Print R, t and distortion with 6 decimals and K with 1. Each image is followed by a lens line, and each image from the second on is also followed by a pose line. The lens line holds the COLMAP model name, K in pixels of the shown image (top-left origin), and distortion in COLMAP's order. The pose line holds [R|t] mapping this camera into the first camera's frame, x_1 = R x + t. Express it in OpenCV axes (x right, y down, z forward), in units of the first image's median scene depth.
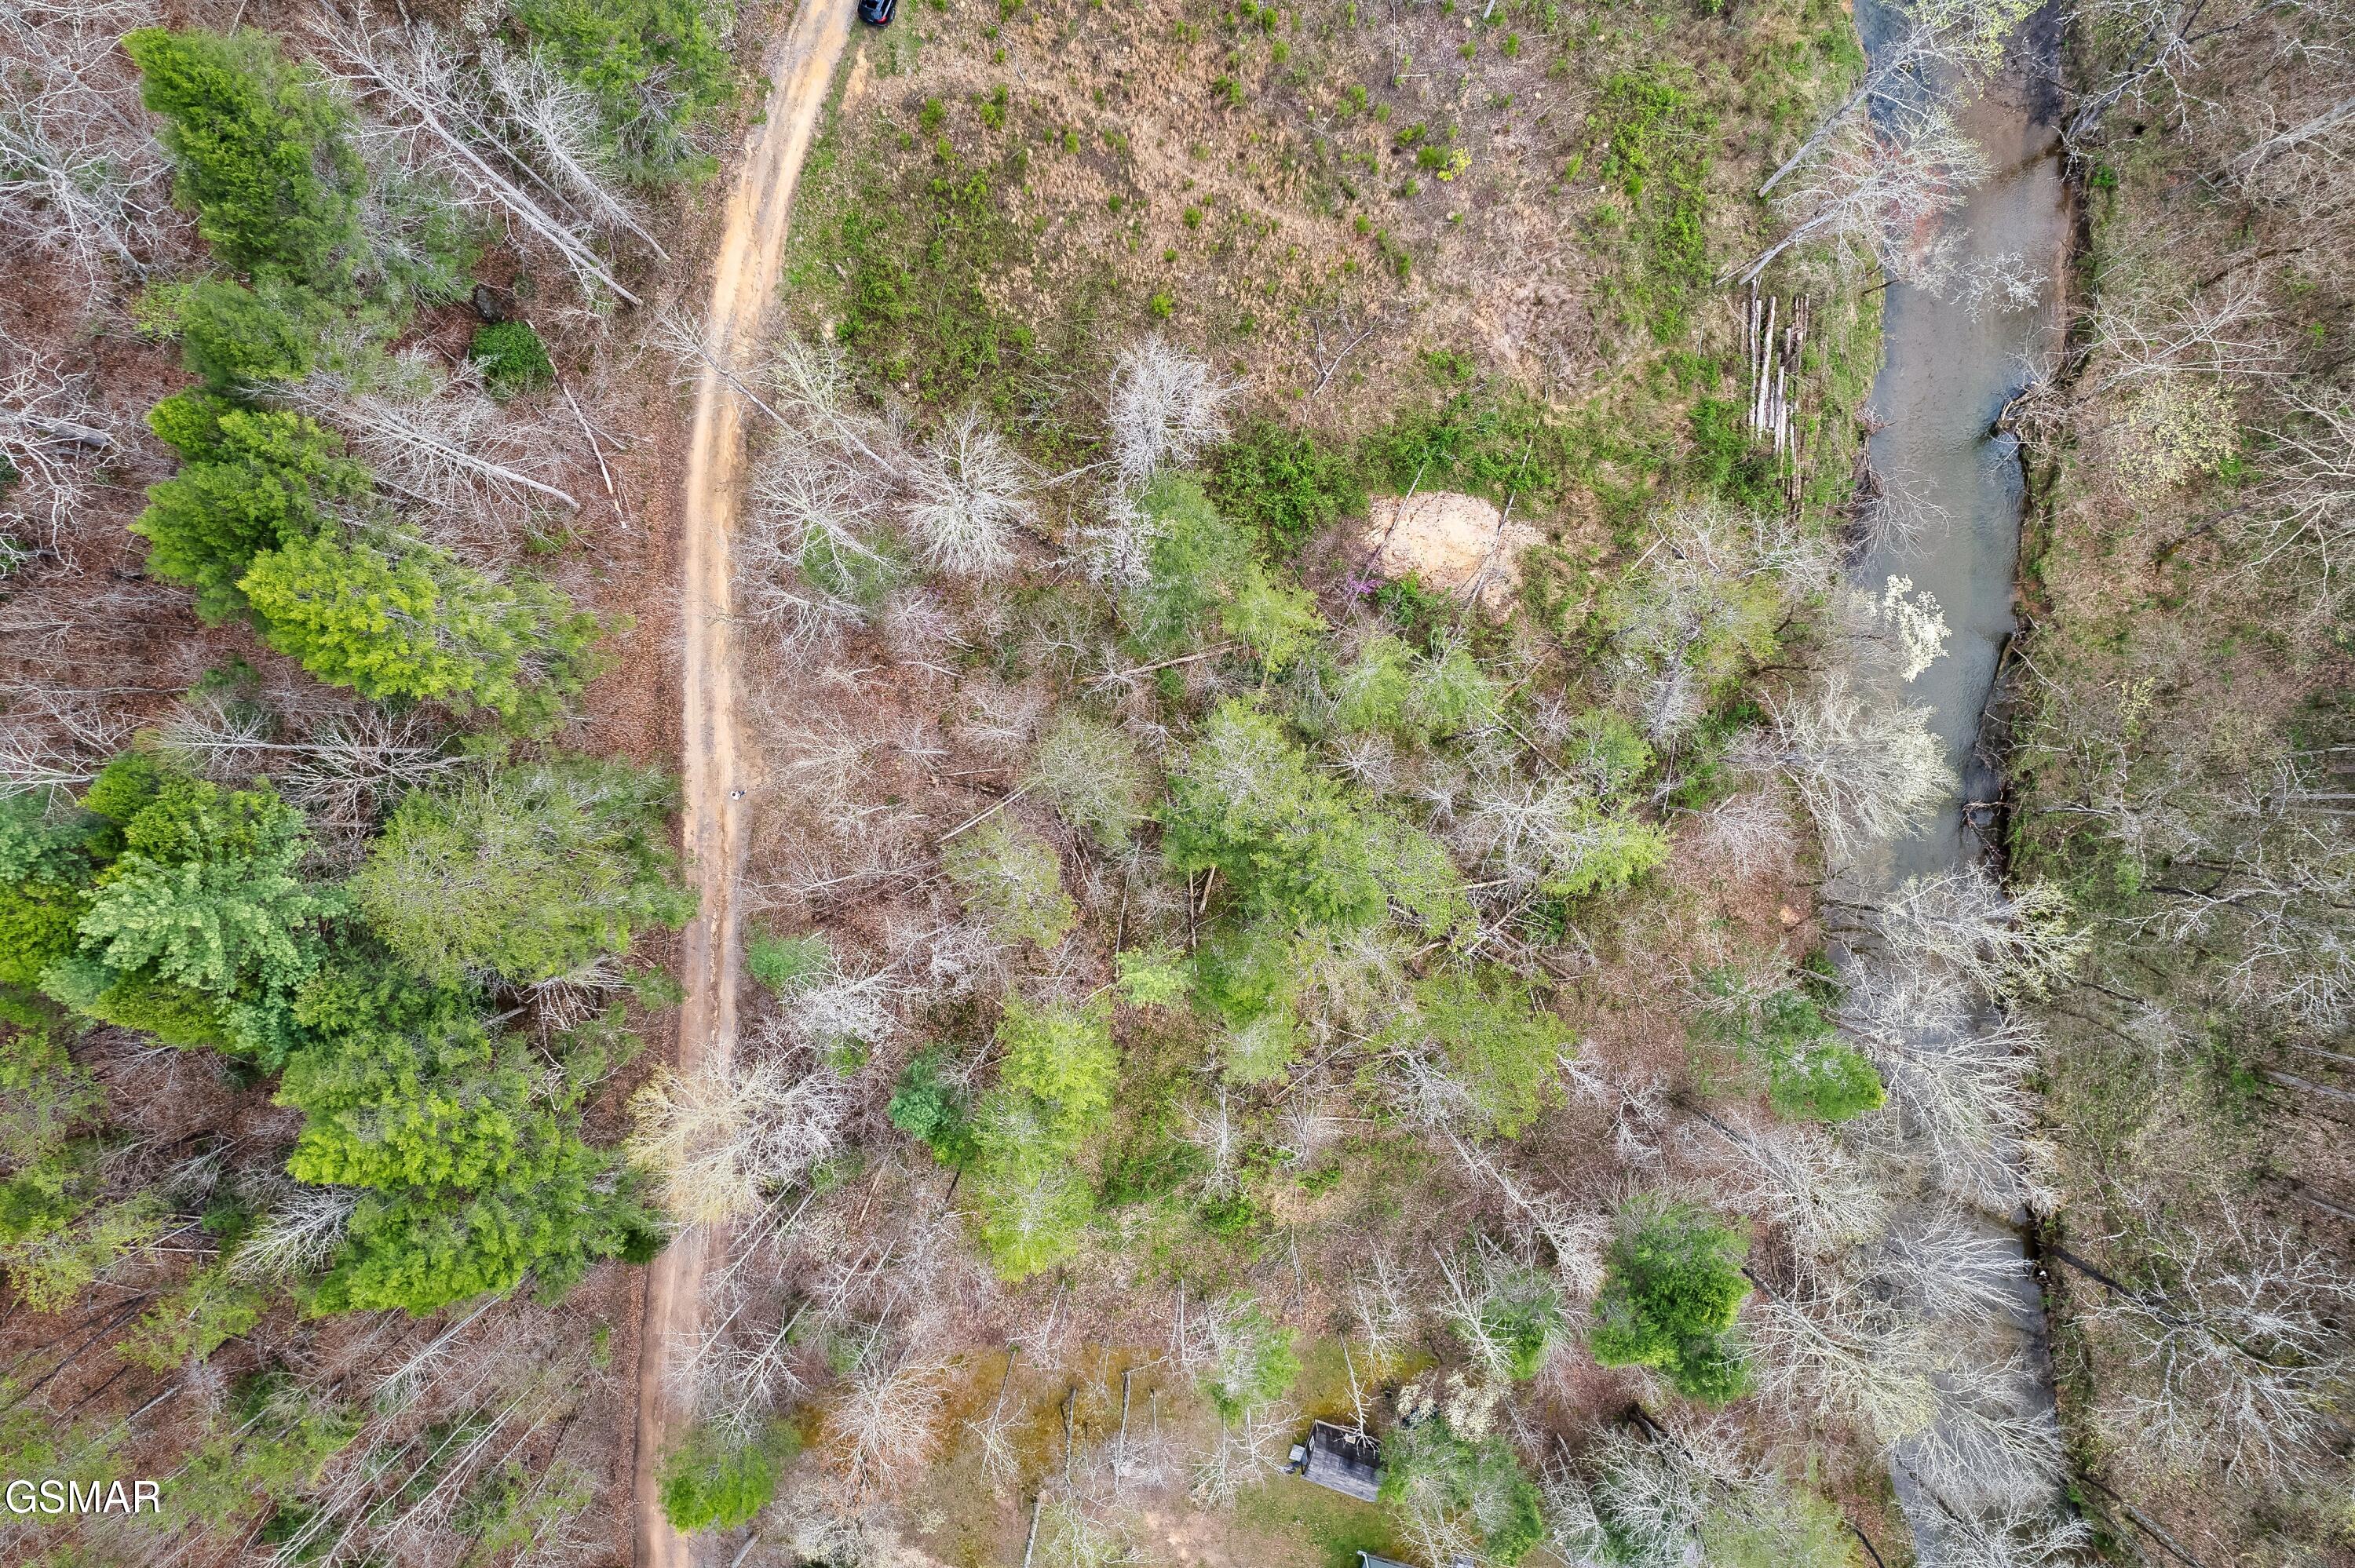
lens RADIAL K [[1495.0, 0, 1180.0], [0, 1495.0, 786.3], [0, 0, 1]] dist [-0.003521, 0.000100]
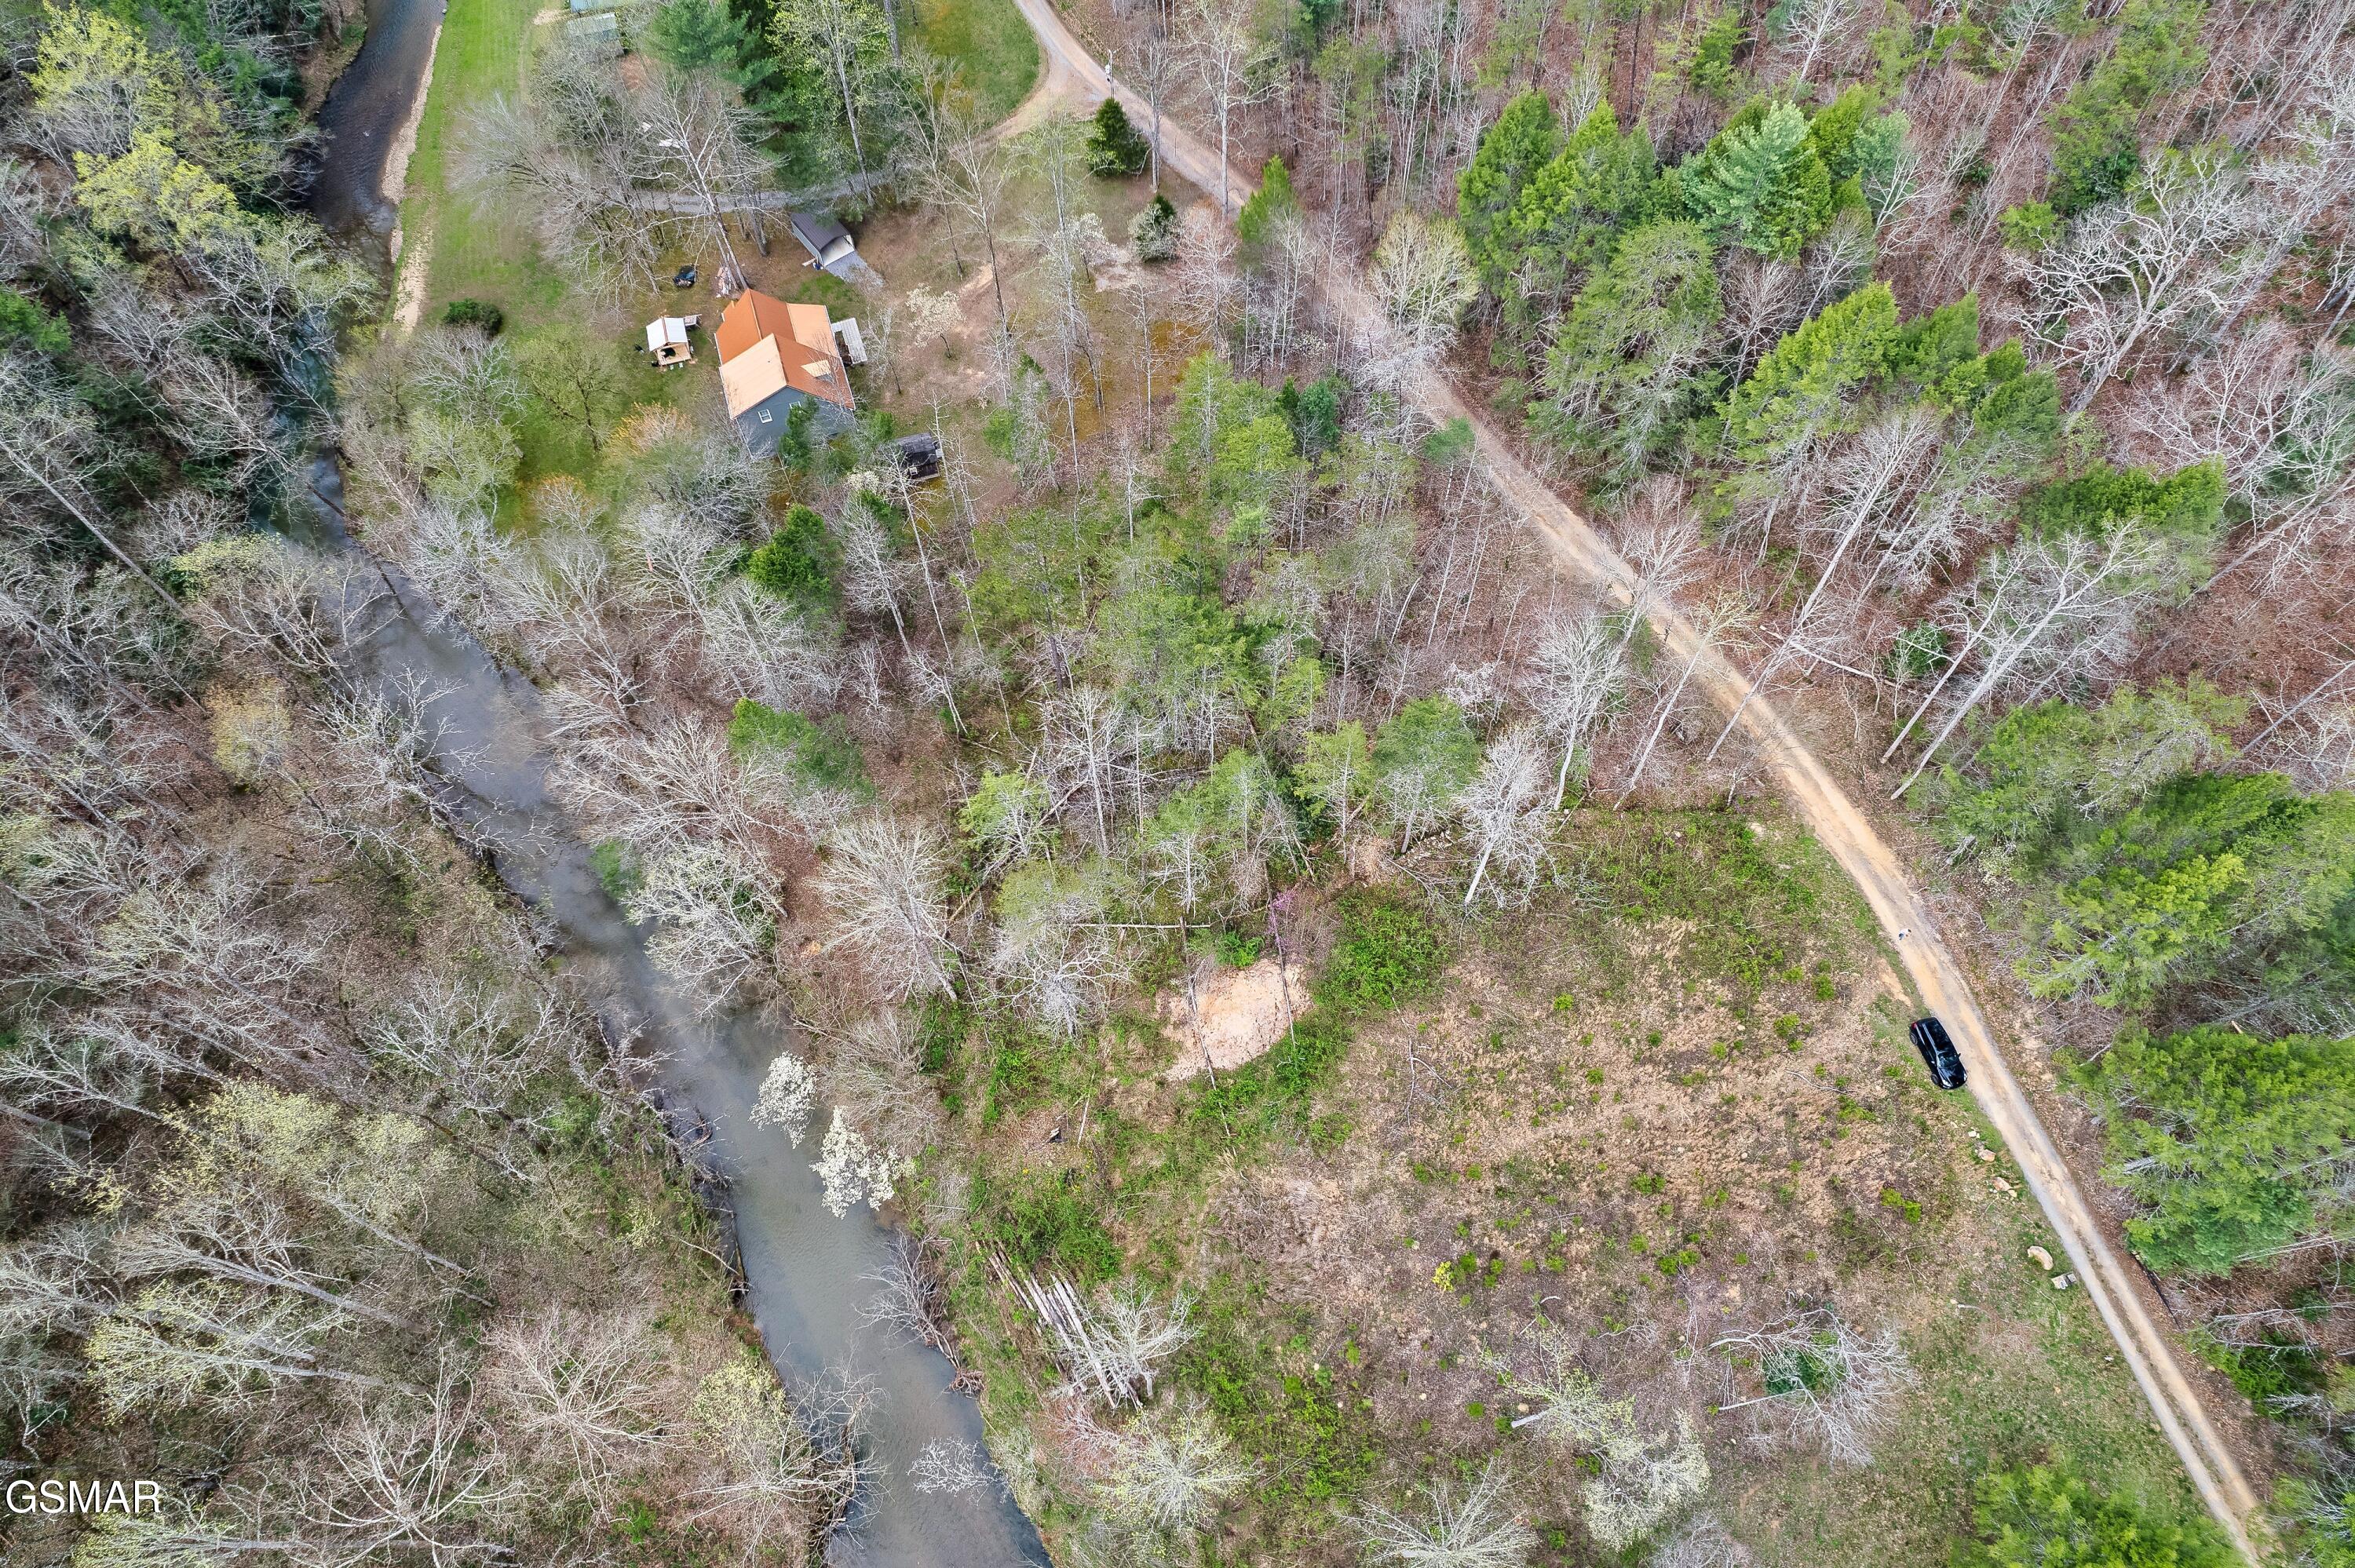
lens RADIAL K [[1495.0, 0, 1180.1], [0, 1495.0, 784.1], [0, 0, 1]] dist [-0.003521, 0.000100]
pose [[-0.820883, 0.515427, -0.245938, 0.424252], [-0.570740, -0.725191, 0.385168, -0.471380], [0.020174, 0.456544, 0.889472, -0.106888]]
